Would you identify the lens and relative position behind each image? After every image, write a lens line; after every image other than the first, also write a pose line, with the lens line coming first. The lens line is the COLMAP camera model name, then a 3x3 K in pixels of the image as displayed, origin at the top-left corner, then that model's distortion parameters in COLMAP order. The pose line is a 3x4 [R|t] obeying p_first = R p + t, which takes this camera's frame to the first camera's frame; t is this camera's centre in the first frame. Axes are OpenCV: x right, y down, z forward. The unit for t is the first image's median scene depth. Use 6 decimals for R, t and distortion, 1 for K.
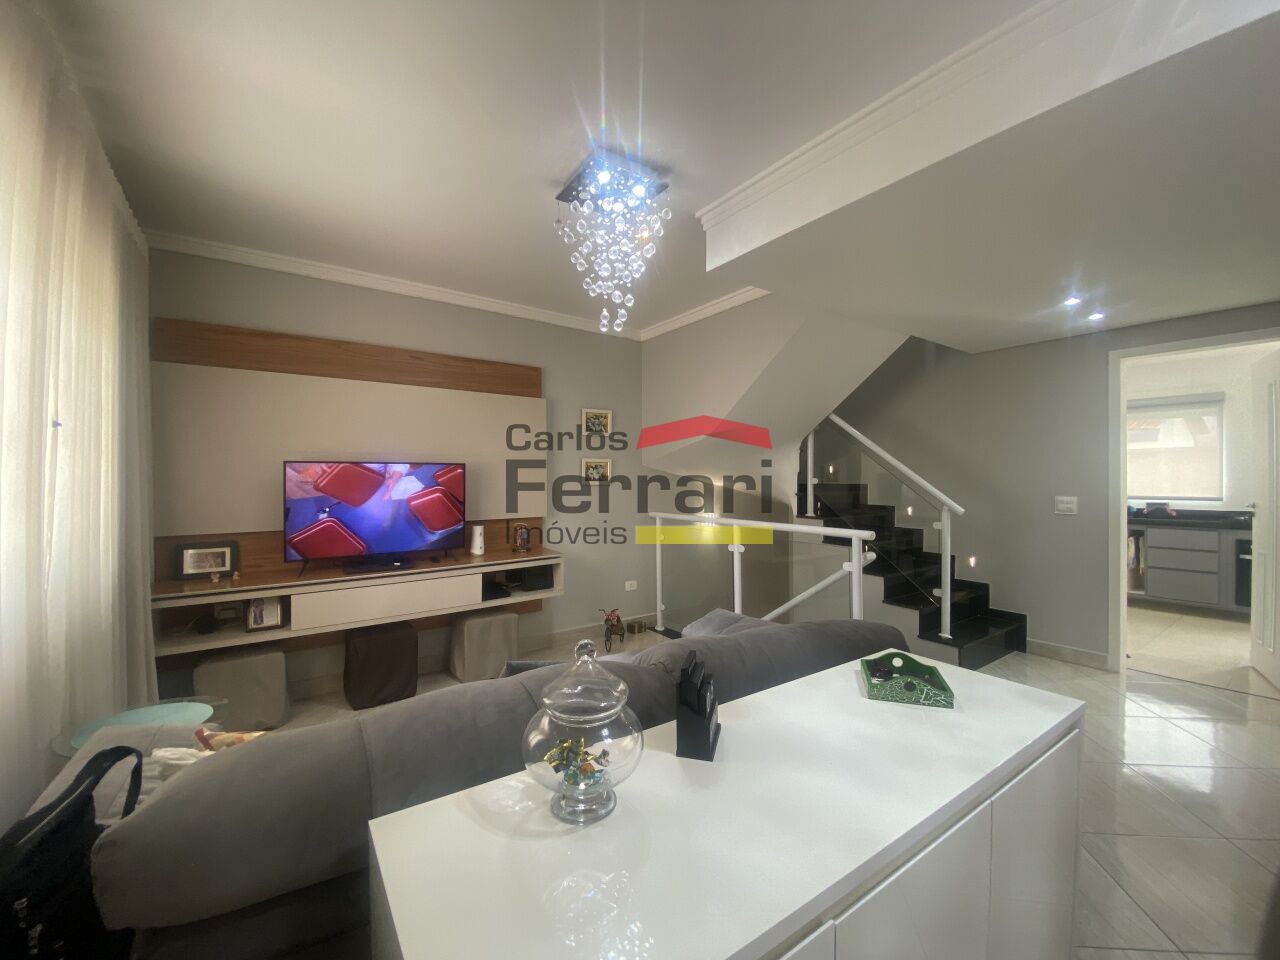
lens RADIAL K [[515.6, 0, 638.7], [0, 515.6, 480.3], [0, 0, 1]] dist [0.012698, -0.000218]
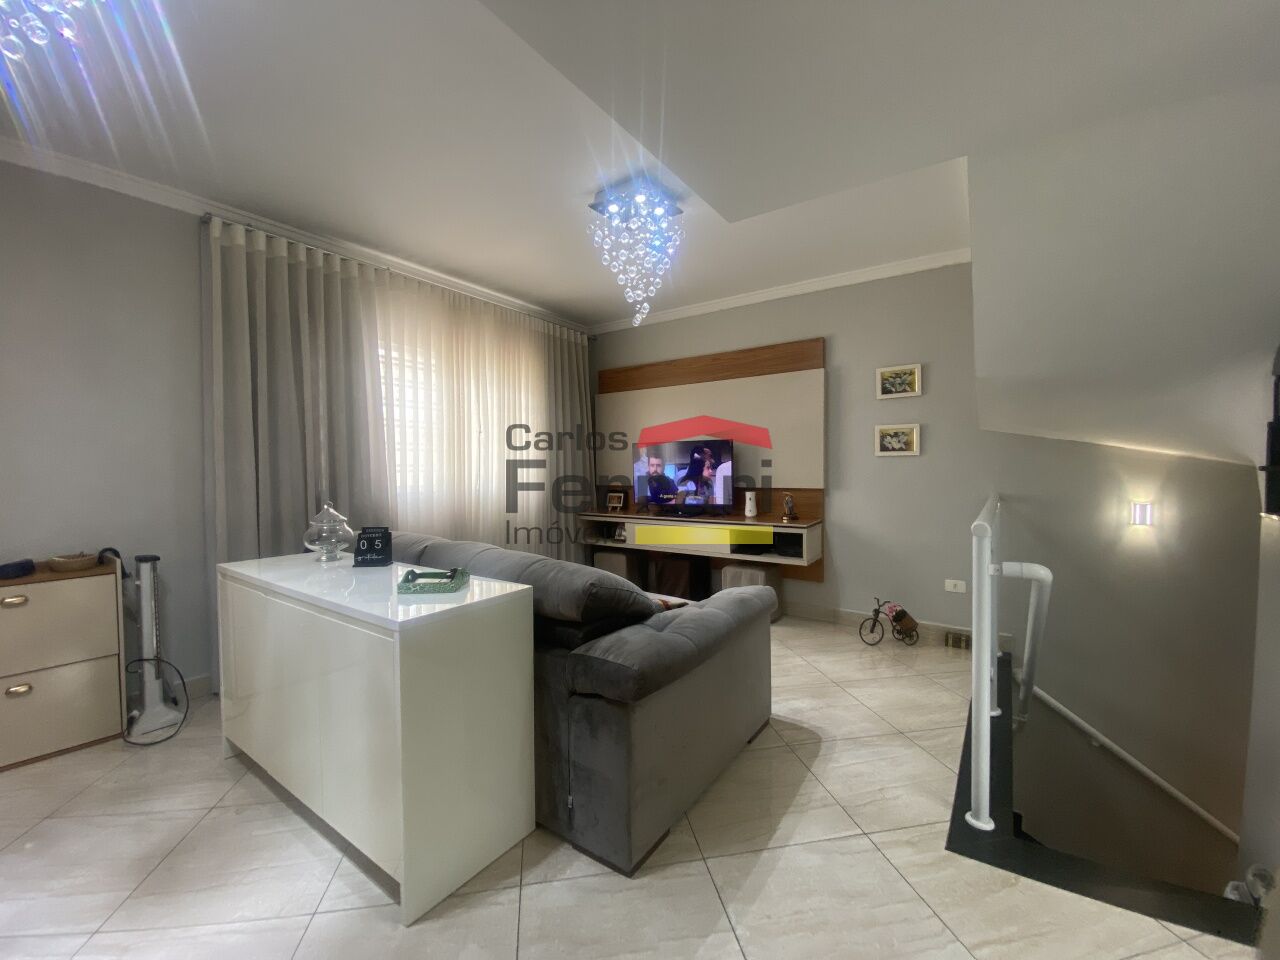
lens RADIAL K [[515.6, 0, 636.1], [0, 515.6, 476.2], [0, 0, 1]] dist [0.012698, -0.000218]
pose [[0.321325, 0.016798, -0.946820, 0.624806], [0.004736, 0.999802, 0.019345, 0.025896], [0.946957, -0.010700, 0.321182, 0.335813]]
